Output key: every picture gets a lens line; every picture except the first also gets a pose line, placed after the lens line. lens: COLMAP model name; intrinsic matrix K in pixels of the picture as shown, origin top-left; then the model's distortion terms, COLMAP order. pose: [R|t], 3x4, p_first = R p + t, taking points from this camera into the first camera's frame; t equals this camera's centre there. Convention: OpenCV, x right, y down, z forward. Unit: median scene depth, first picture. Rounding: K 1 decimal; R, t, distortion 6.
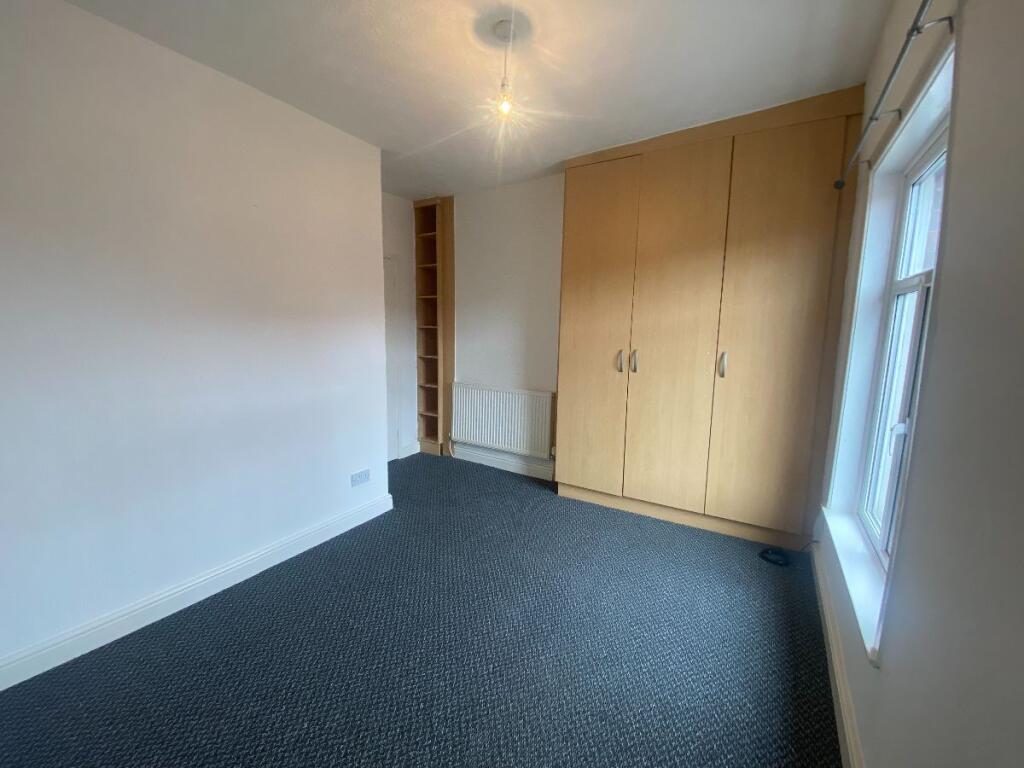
lens RADIAL K [[418.5, 0, 507.7], [0, 418.5, 381.5], [0, 0, 1]] dist [0.035466, -0.027796]
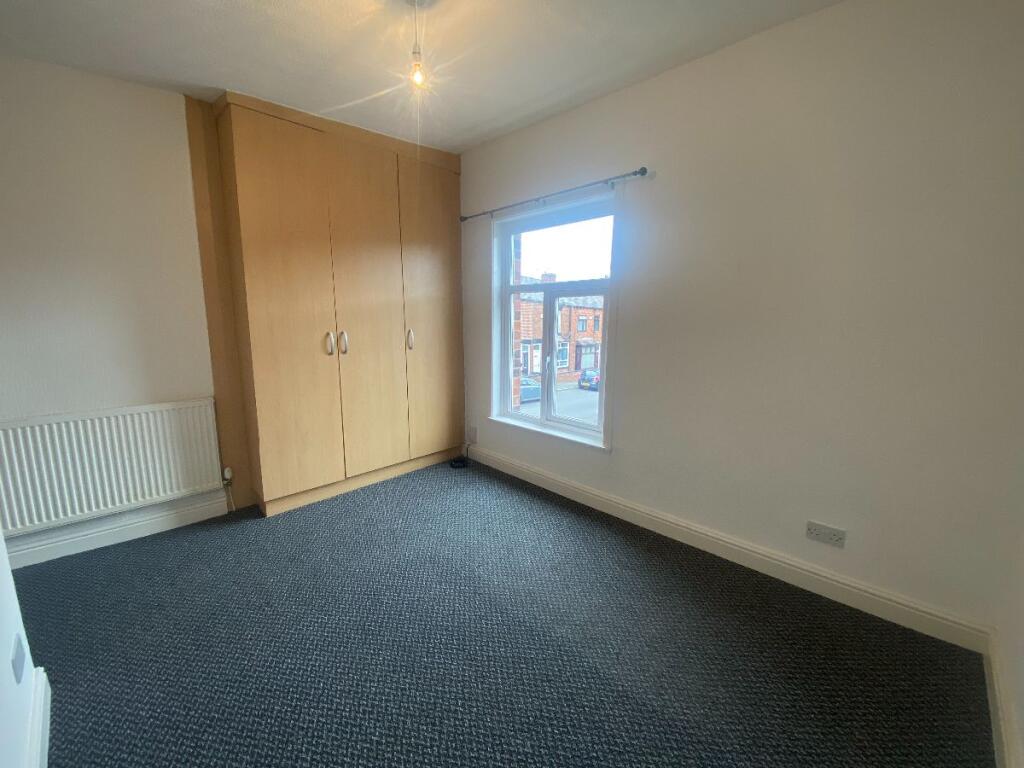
lens RADIAL K [[418.5, 0, 507.7], [0, 418.5, 381.5], [0, 0, 1]] dist [0.035466, -0.027796]
pose [[0.223629, -0.168634, 0.959975, -0.589327], [0.128339, 0.981438, 0.142507, -0.050151], [-0.966188, 0.091334, 0.241120, 0.377381]]
